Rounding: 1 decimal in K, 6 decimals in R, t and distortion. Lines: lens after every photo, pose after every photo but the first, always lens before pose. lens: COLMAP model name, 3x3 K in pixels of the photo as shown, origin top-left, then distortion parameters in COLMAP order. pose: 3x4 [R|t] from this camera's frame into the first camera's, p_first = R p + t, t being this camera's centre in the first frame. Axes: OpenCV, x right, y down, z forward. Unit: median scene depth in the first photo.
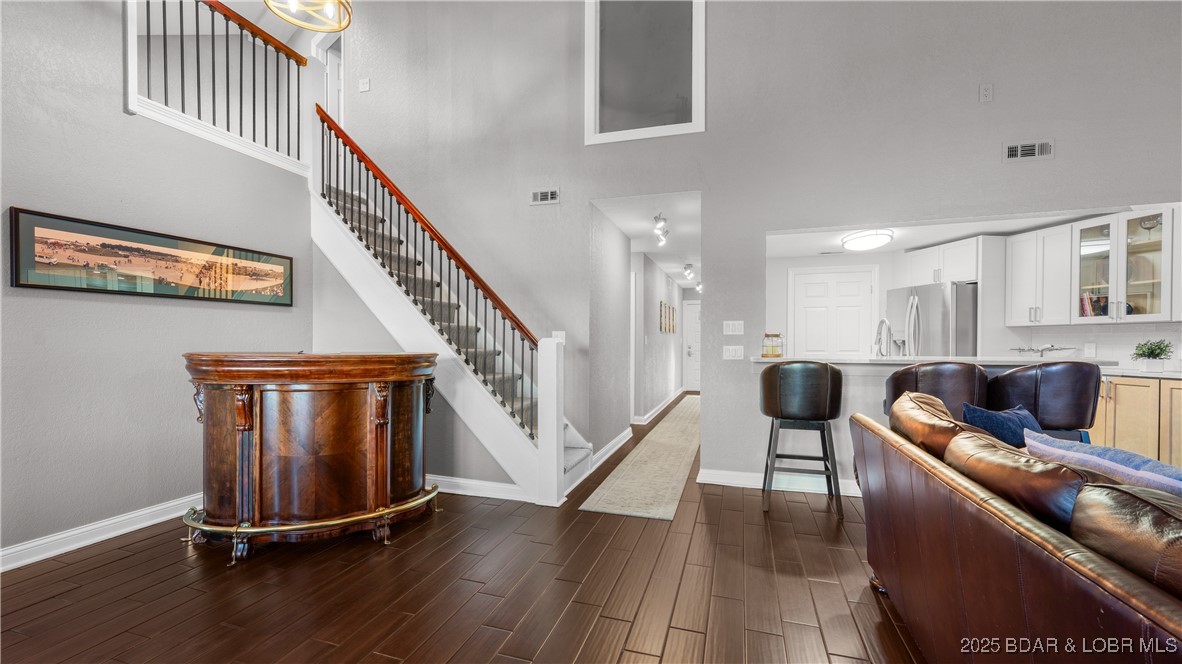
lens RADIAL K [[475.3, 0, 561.0], [0, 475.3, 343.3], [0, 0, 1]] dist [-0.002647, 0.002623]
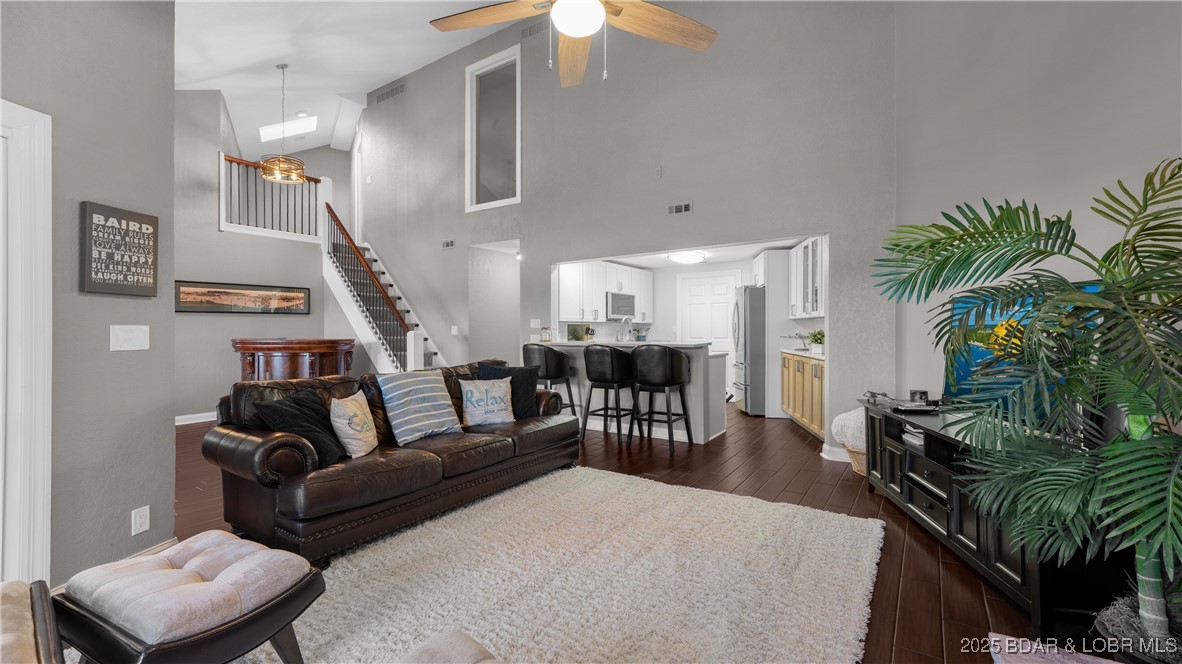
lens RADIAL K [[475.3, 0, 606.4], [0, 475.3, 328.6], [0, 0, 1]] dist [-0.002647, 0.002623]
pose [[0.968133, -0.007025, -0.250338, 0.984211], [0.005046, 0.999951, -0.008549, -0.000186], [0.250386, 0.007013, 0.968121, -0.493015]]
